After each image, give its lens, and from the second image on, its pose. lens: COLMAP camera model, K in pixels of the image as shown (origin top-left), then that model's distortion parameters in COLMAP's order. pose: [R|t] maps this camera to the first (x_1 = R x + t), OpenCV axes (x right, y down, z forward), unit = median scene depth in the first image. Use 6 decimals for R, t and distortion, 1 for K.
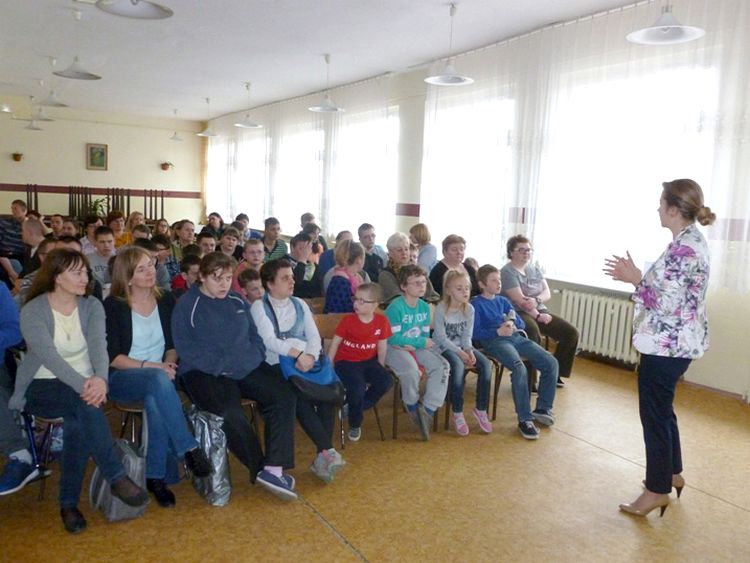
lens RADIAL K [[633.2, 0, 375.0], [0, 633.2, 281.5], [0, 0, 1]] dist [-0.026673, -0.005992]
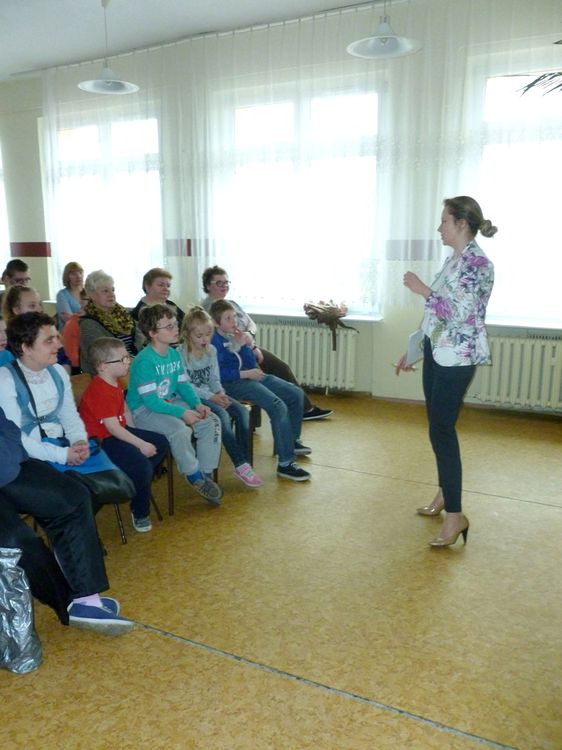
lens RADIAL K [[641.9, 0, 281.8], [0, 641.9, 361.1], [0, 0, 1]] dist [-0.003325, -0.003230]
pose [[0.847447, -0.135987, 0.513169, -0.185027], [0.108395, 0.990595, 0.083498, -0.004642], [-0.519697, -0.015135, 0.854217, 0.156908]]
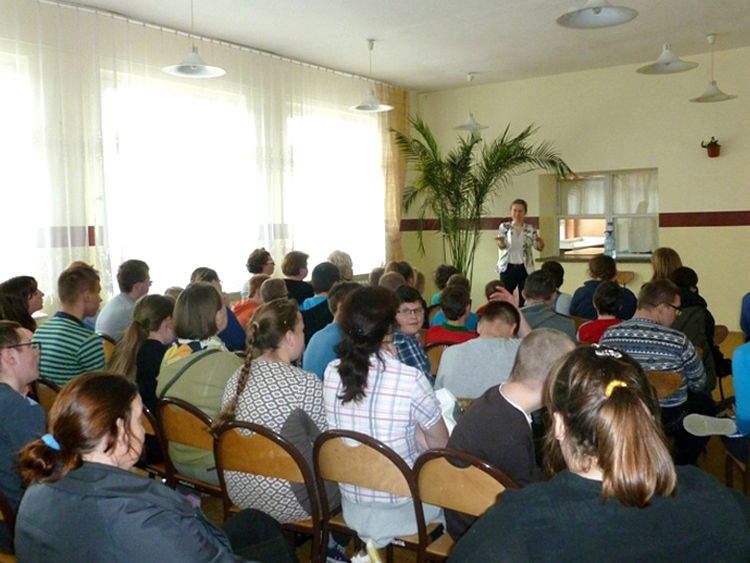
lens RADIAL K [[633.2, 0, 375.0], [0, 633.2, 281.5], [0, 0, 1]] dist [-0.026673, -0.005992]
pose [[-0.327660, -0.106171, 0.938811, -0.789213], [0.133506, 0.978492, 0.157254, -0.155655], [-0.935315, 0.176862, -0.306439, 1.145176]]
